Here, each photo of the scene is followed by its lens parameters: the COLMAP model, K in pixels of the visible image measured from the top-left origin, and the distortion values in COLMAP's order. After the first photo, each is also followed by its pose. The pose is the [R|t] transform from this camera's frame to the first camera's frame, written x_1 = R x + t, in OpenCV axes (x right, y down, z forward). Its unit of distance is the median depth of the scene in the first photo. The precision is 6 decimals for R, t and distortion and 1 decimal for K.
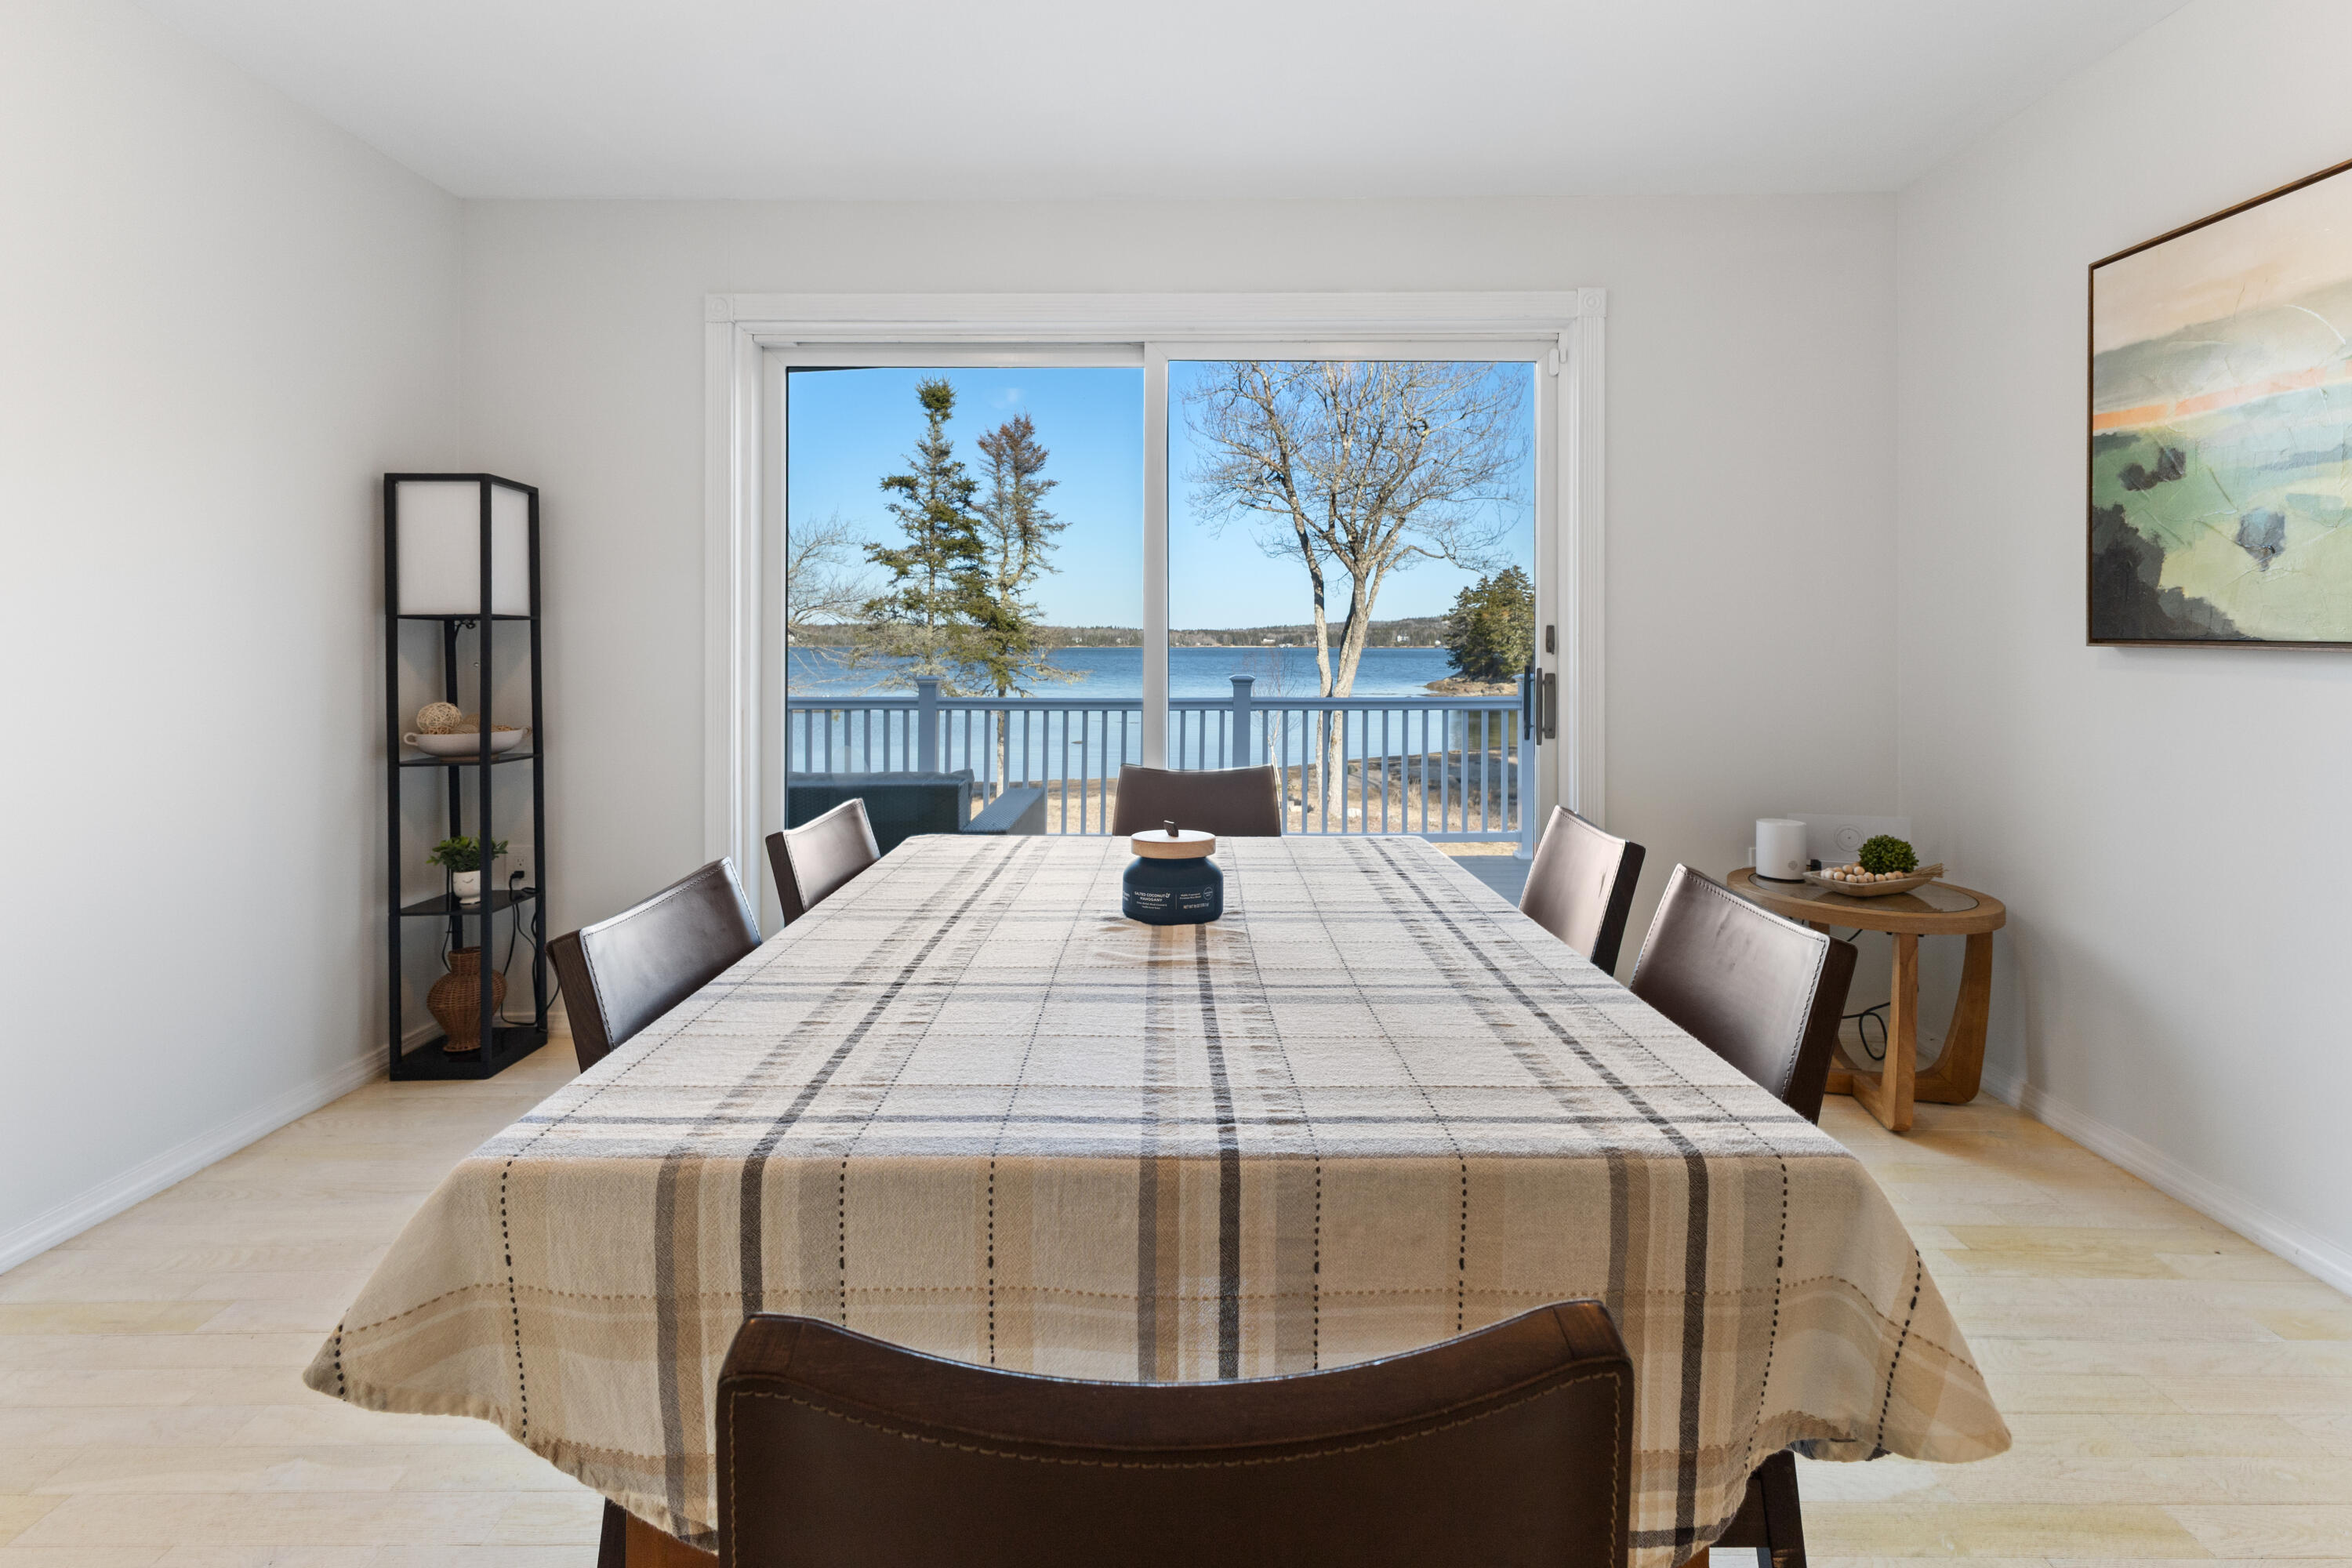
lens RADIAL K [[1060.0, 0, 1188.5], [0, 1060.0, 617.1], [0, 0, 1]] dist [0.012966, 0.000002]
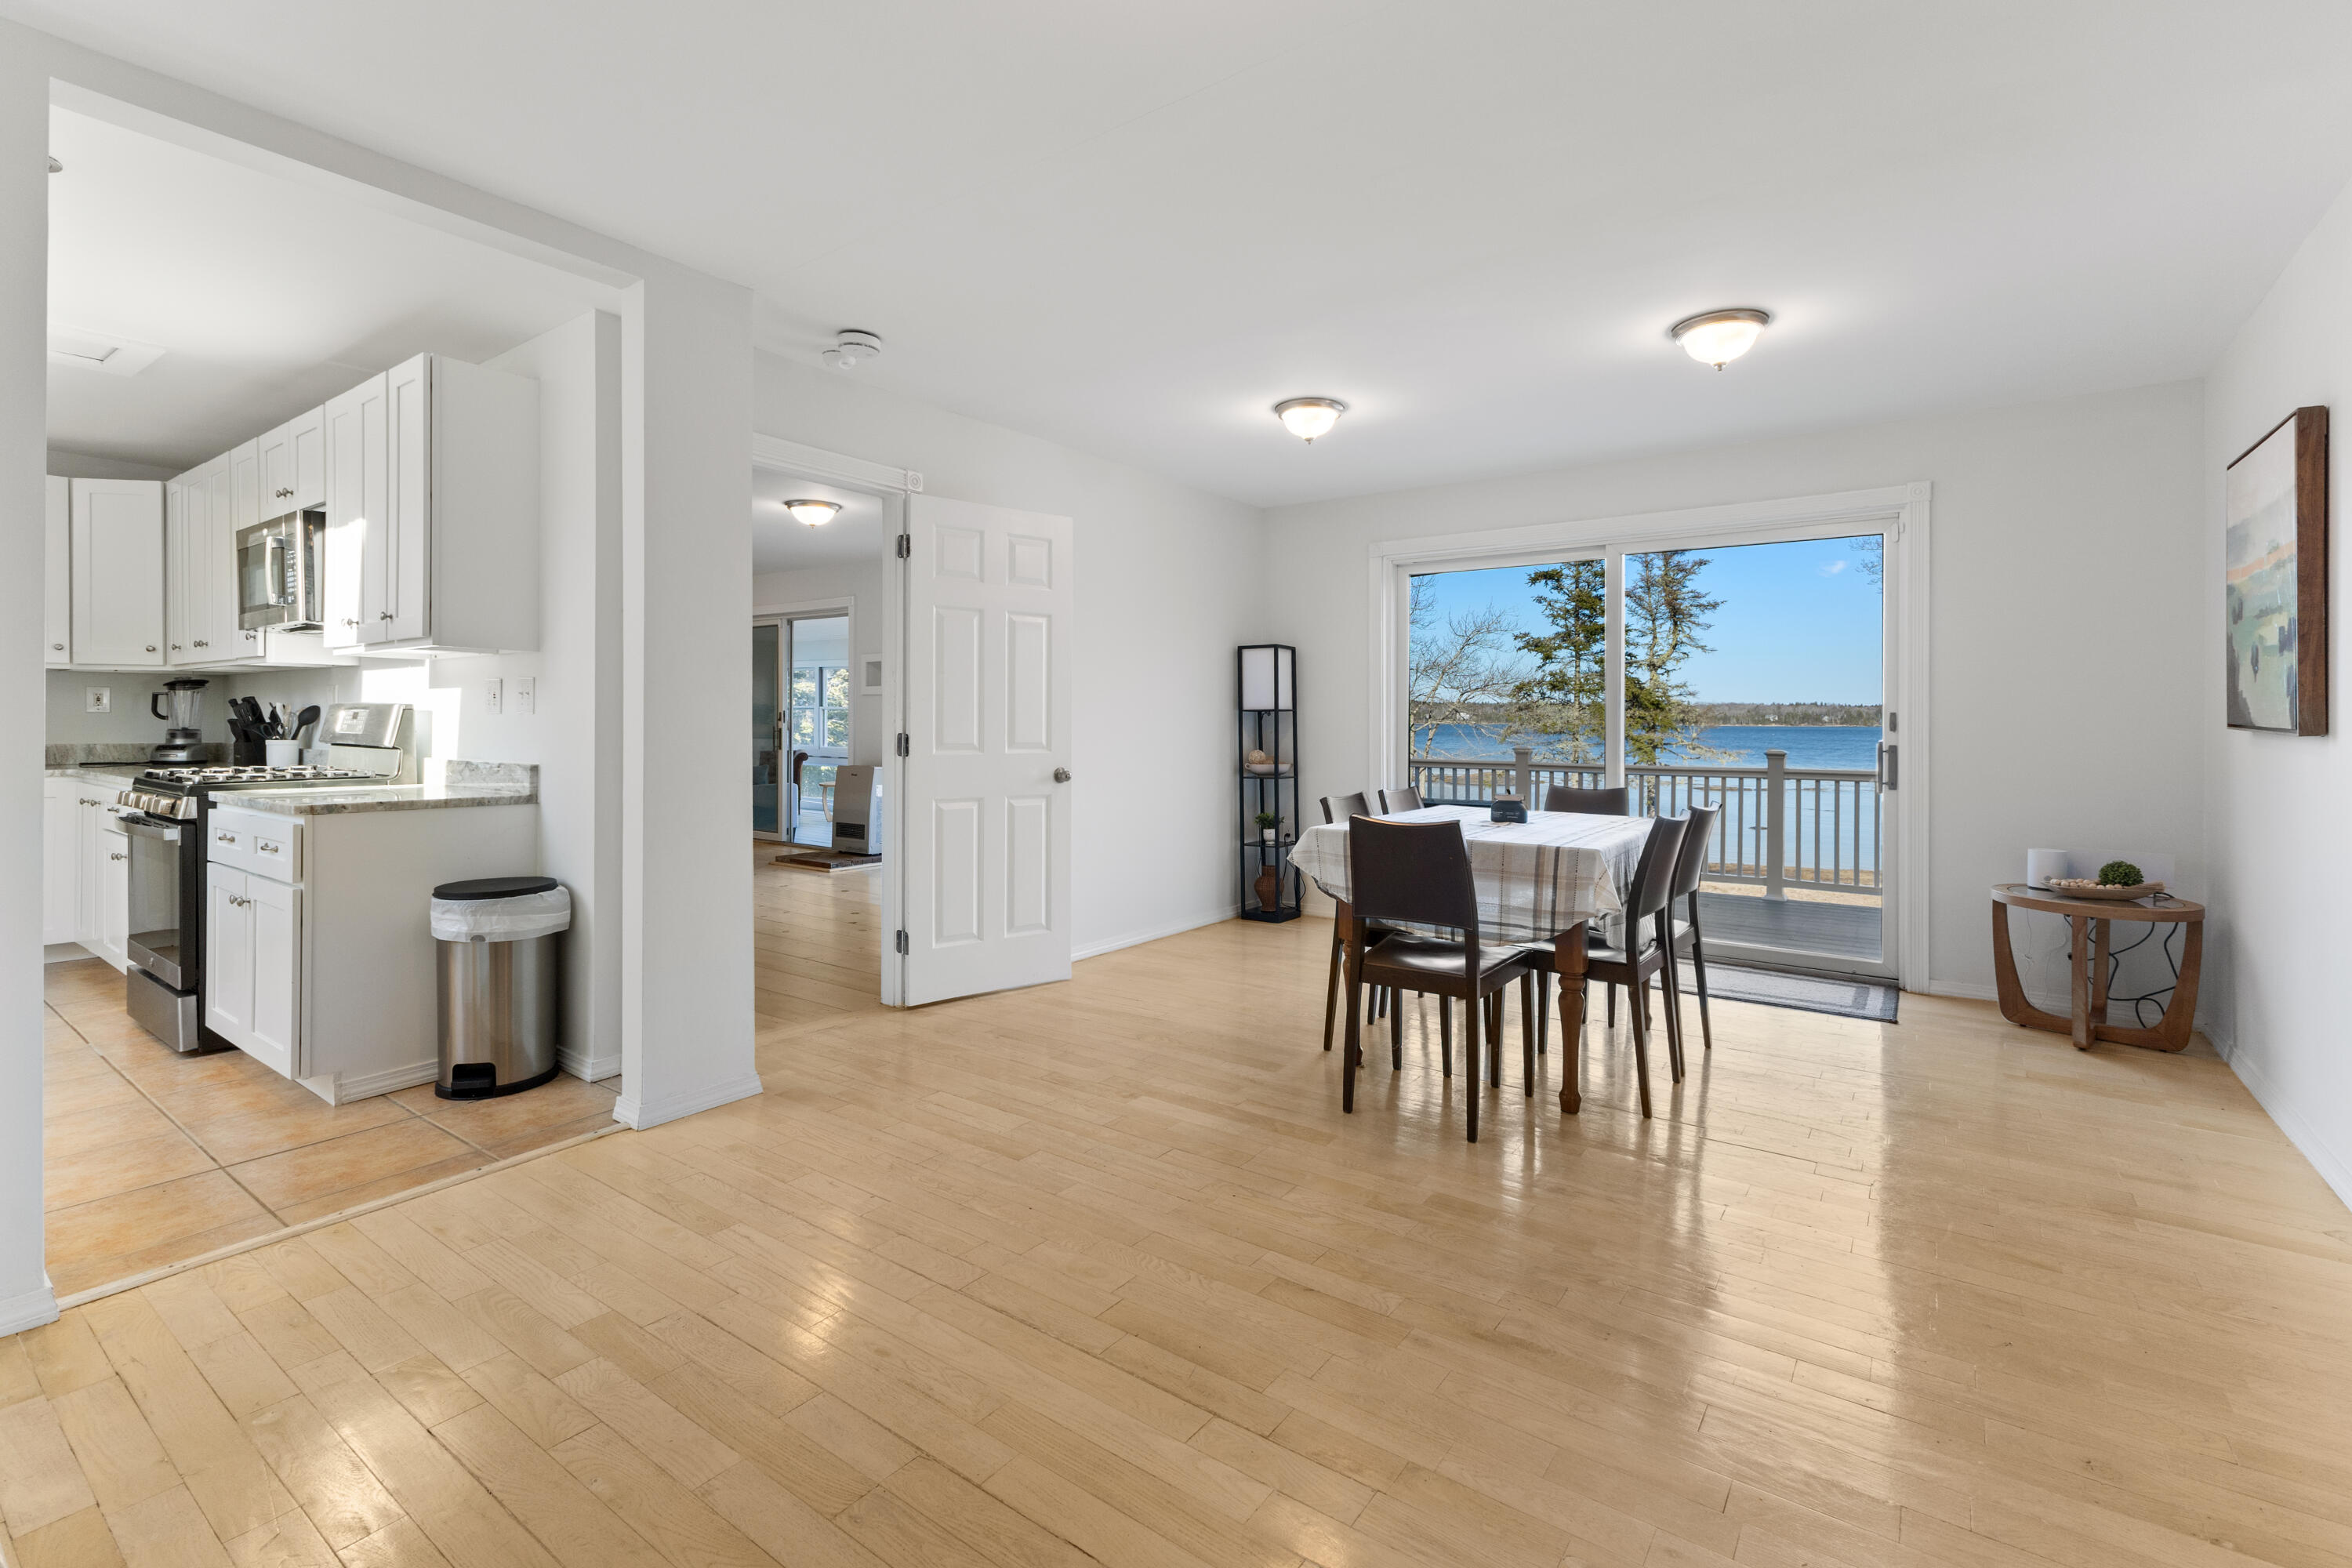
lens RADIAL K [[1027.3, 0, 1186.0], [0, 1027.3, 721.9], [0, 0, 1]] dist [0.002611, -0.004235]
pose [[0.814149, 0.004583, -0.580638, 0.368288], [0.010108, 0.999705, 0.022064, -0.022652], [0.580568, -0.023832, 0.813863, -0.738295]]
